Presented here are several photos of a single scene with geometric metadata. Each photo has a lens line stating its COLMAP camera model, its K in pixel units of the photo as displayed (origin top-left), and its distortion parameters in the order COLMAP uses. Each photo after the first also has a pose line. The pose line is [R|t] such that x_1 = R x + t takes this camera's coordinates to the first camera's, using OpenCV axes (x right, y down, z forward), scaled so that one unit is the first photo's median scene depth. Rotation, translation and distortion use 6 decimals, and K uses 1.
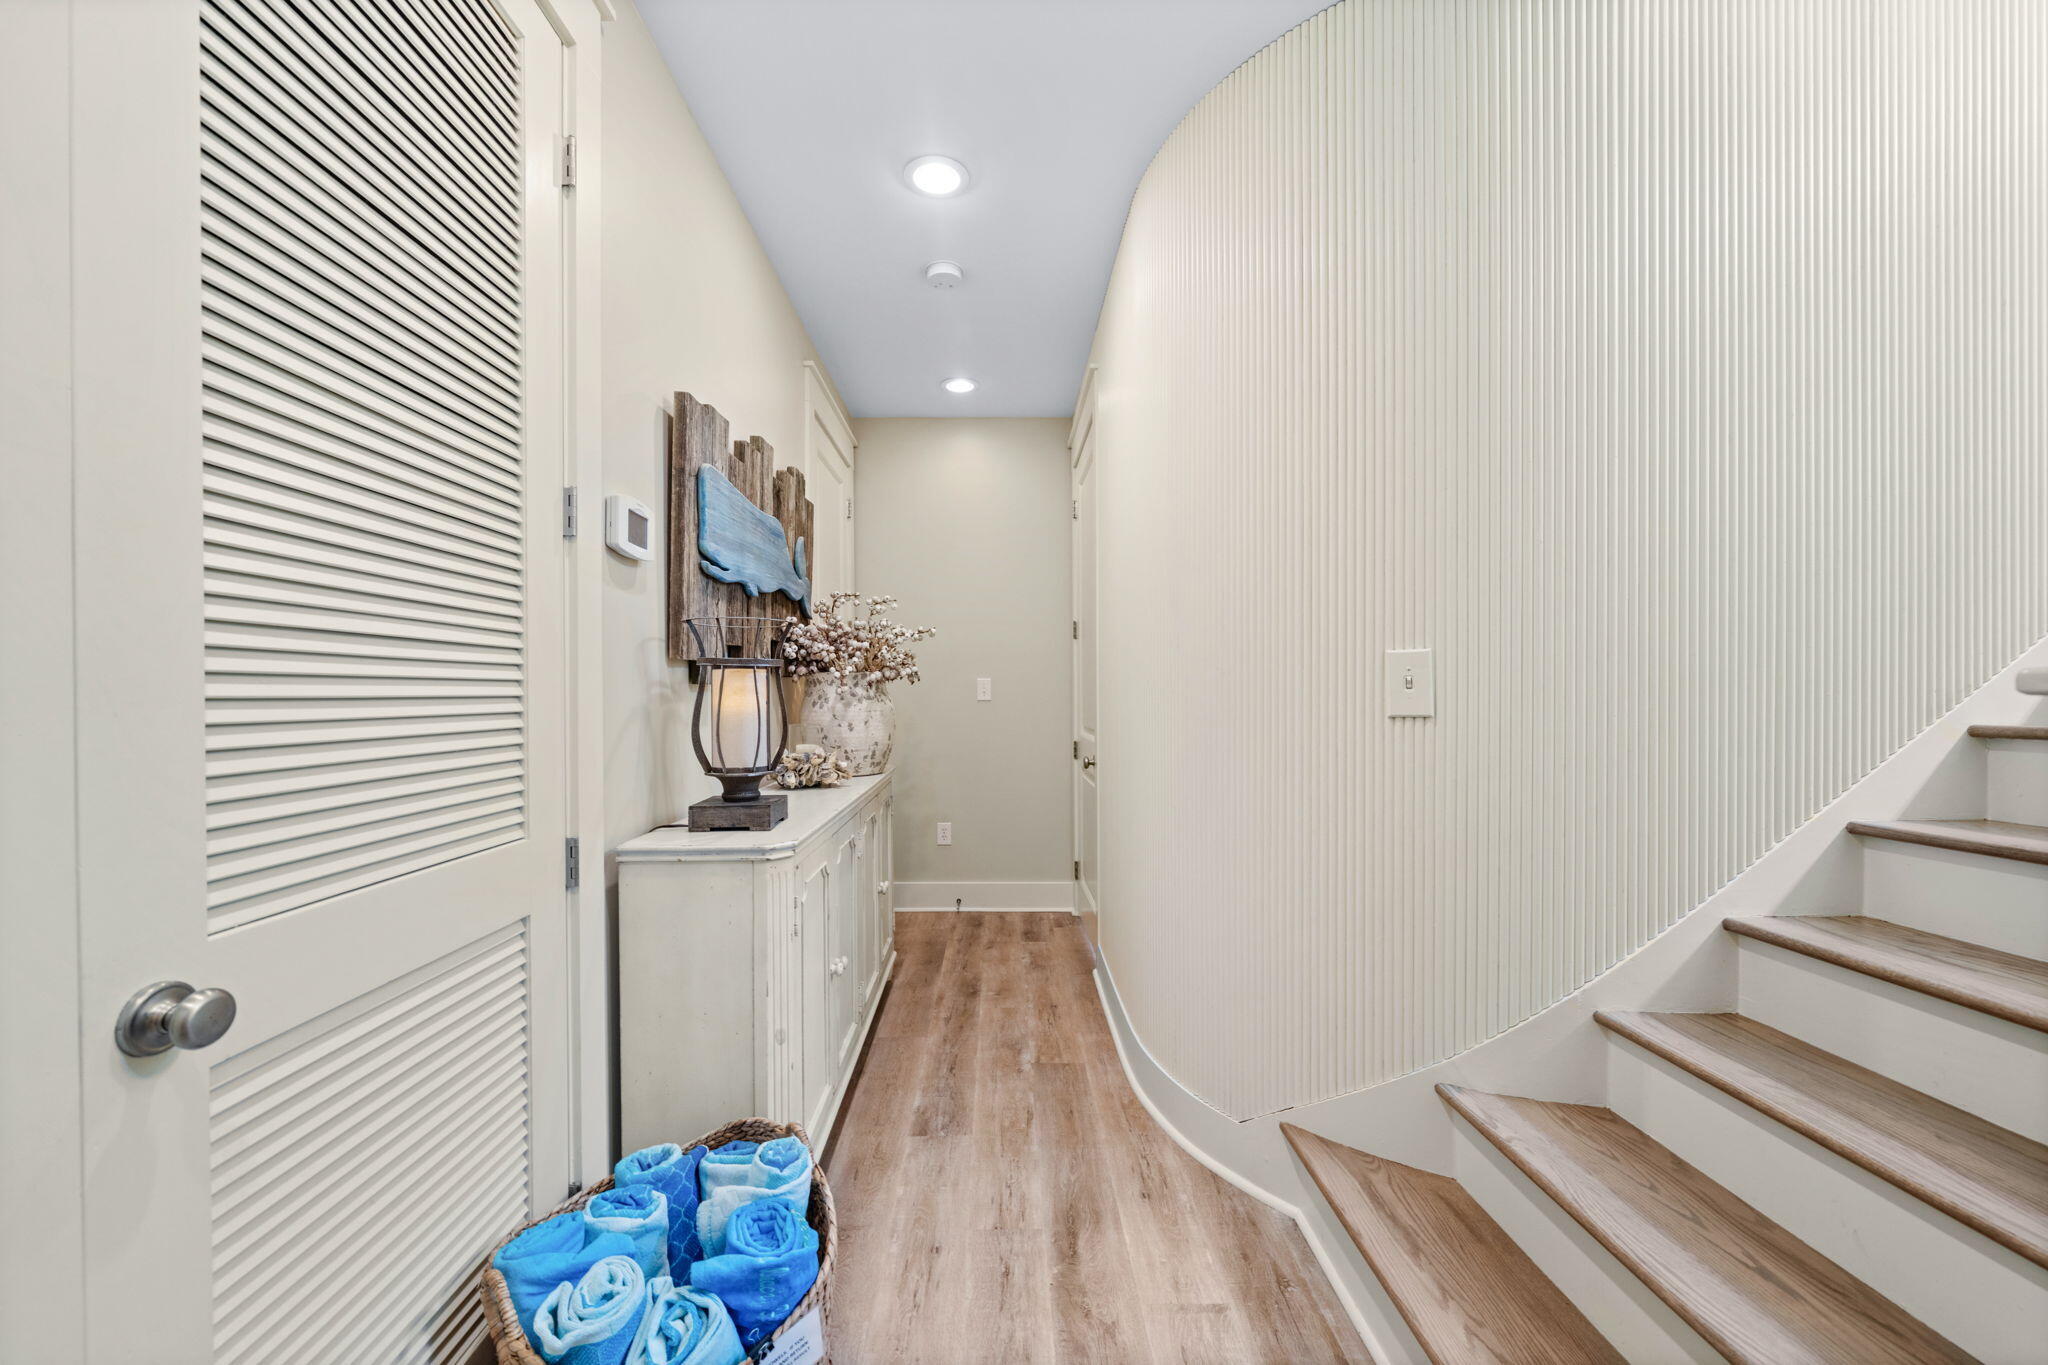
lens RADIAL K [[763.8, 0, 1022.1], [0, 763.8, 695.6], [0, 0, 1]] dist [-0.002133, -0.000593]
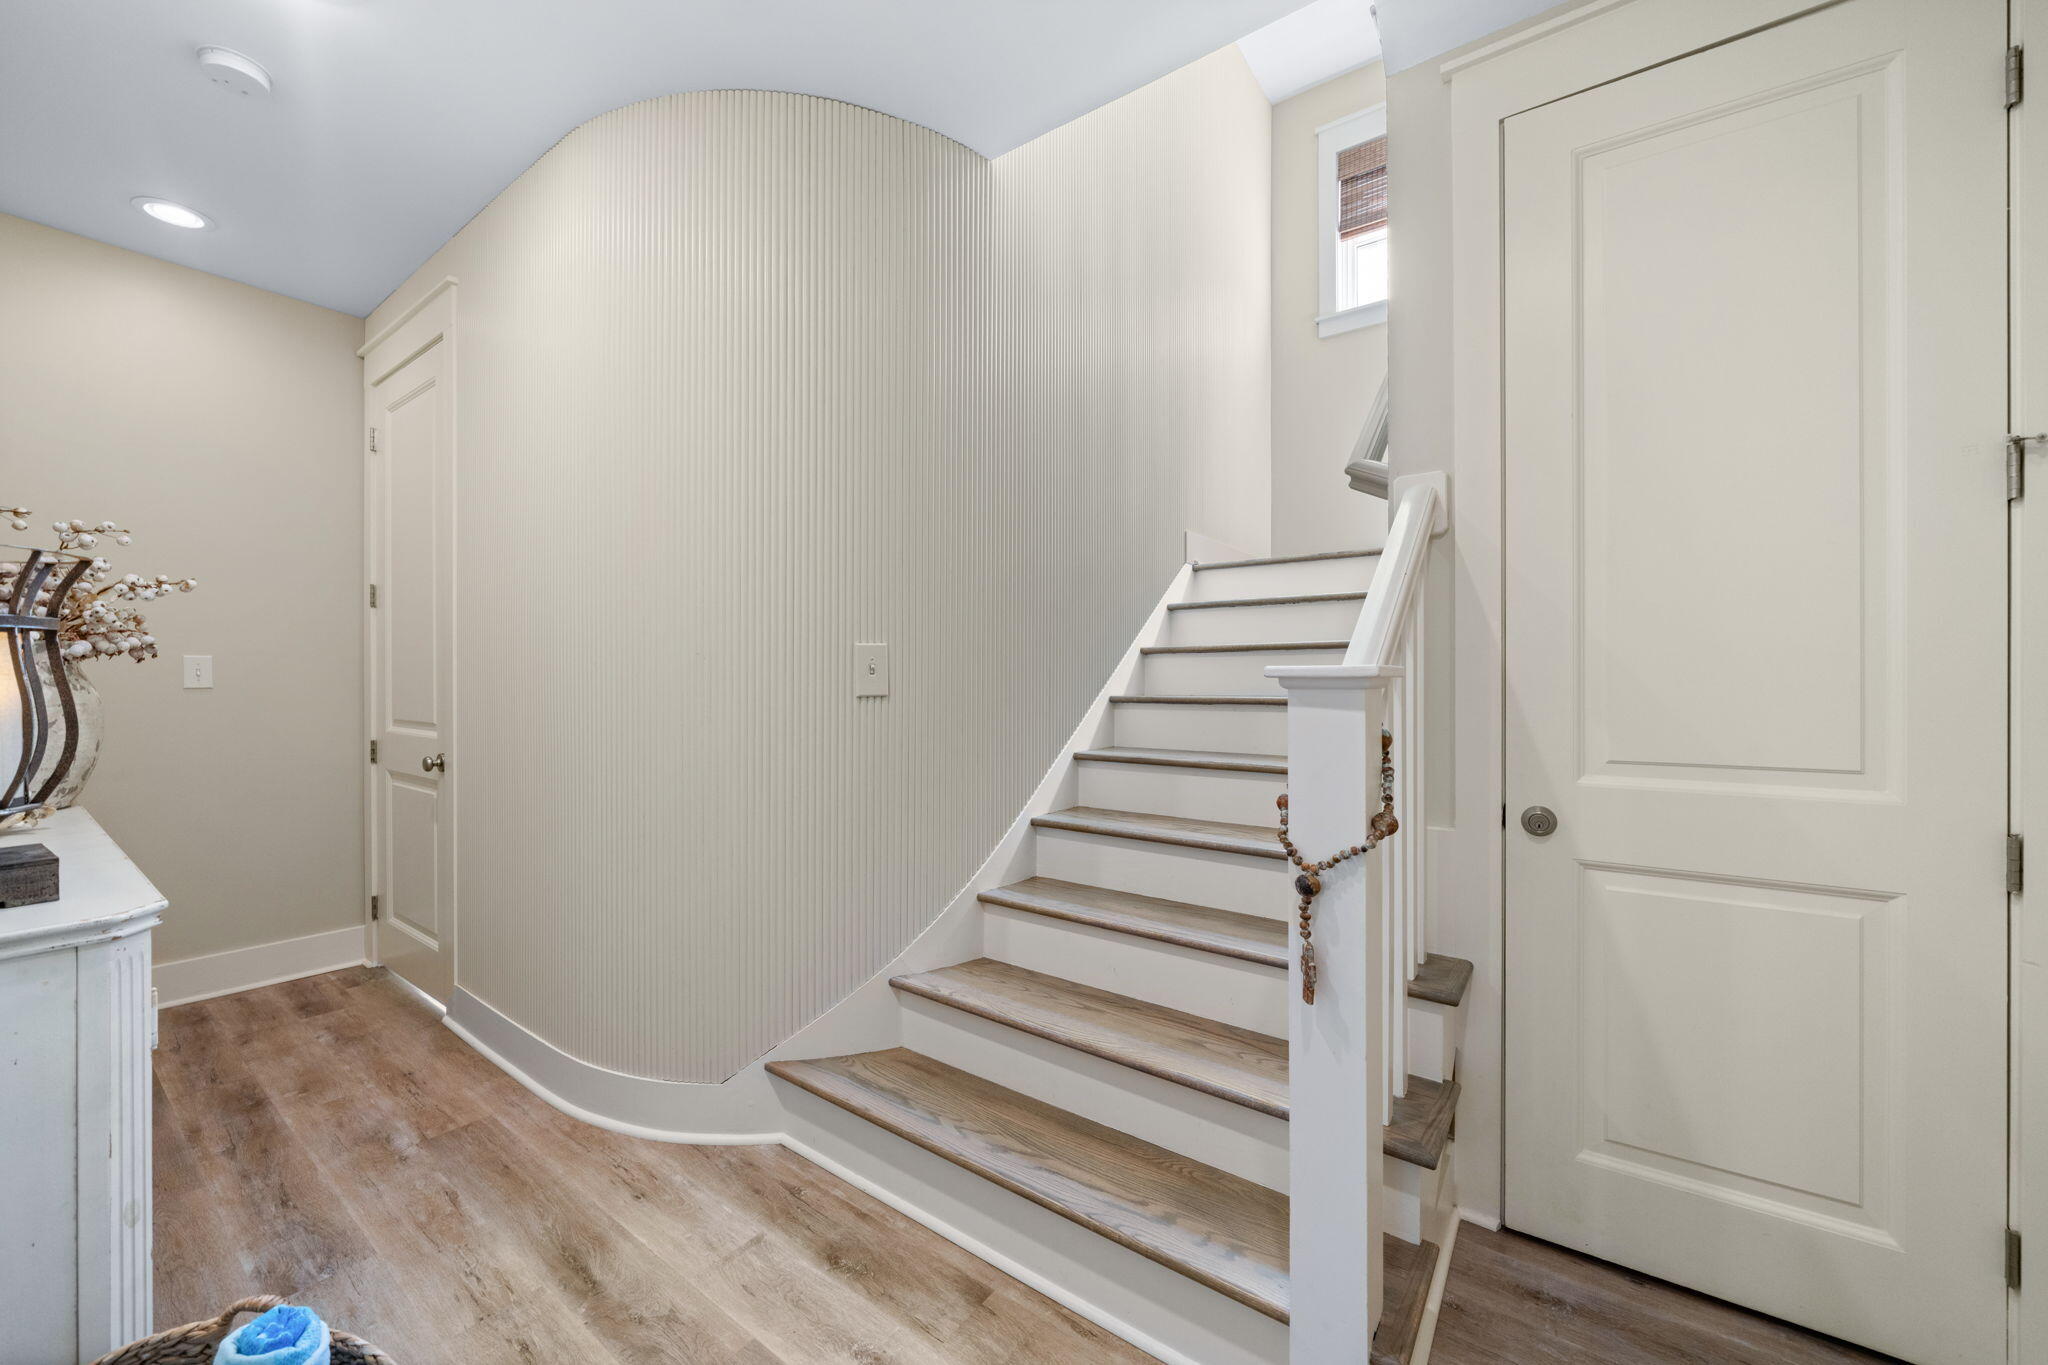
lens RADIAL K [[763.8, 0, 1026.9], [0, 763.8, 677.6], [0, 0, 1]] dist [-0.002133, -0.000593]
pose [[0.610543, 0.003549, 0.791975, -0.329018], [0.001259, 0.999984, -0.005452, 0.003918], [-0.791982, 0.004326, 0.610529, 0.019697]]
